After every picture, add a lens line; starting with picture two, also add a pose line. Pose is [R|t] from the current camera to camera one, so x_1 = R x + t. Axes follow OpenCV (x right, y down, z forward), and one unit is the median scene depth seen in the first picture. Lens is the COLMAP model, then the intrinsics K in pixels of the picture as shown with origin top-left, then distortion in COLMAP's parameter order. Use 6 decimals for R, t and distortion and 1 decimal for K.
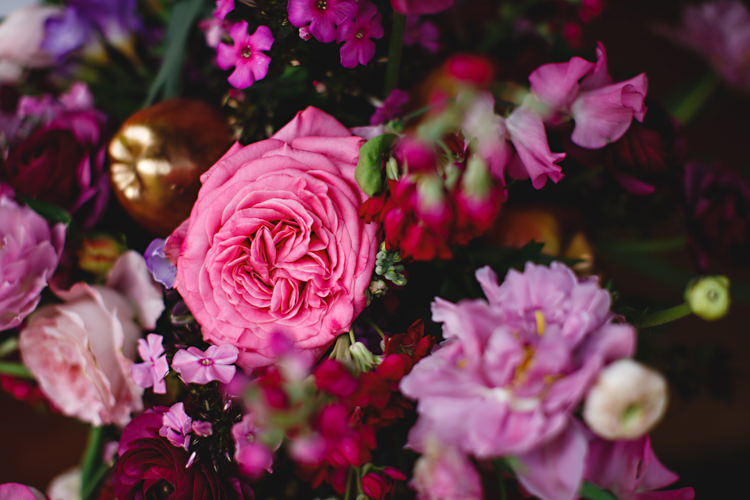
lens RADIAL K [[1244.6, 0, 375.0], [0, 1244.6, 250.0], [0, 0, 1]] dist [-0.161430, 0.026059]
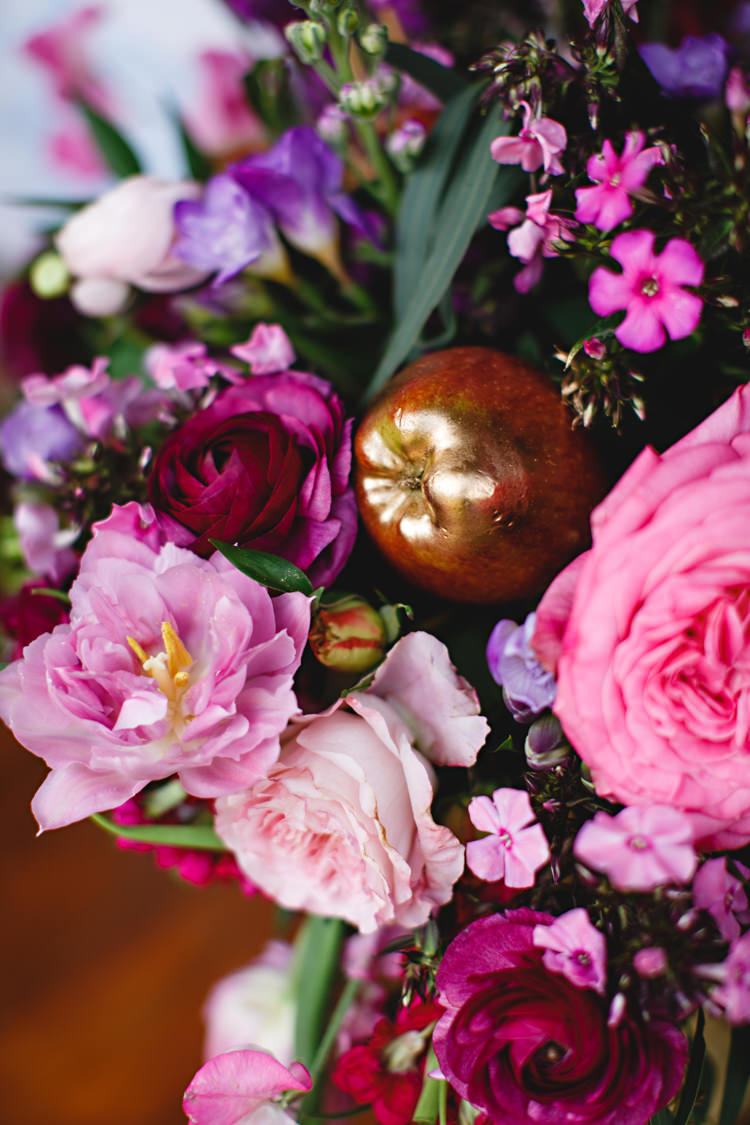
lens RADIAL K [[1866.9, 0, 375.0], [0, 1866.9, 562.5], [0, 0, 1]] dist [-0.161430, 0.026059]
pose [[0.993568, -0.051627, 0.100786, -0.322391], [0.042277, 0.994787, 0.092801, -0.118864], [-0.105052, -0.087943, 0.990571, 0.163884]]
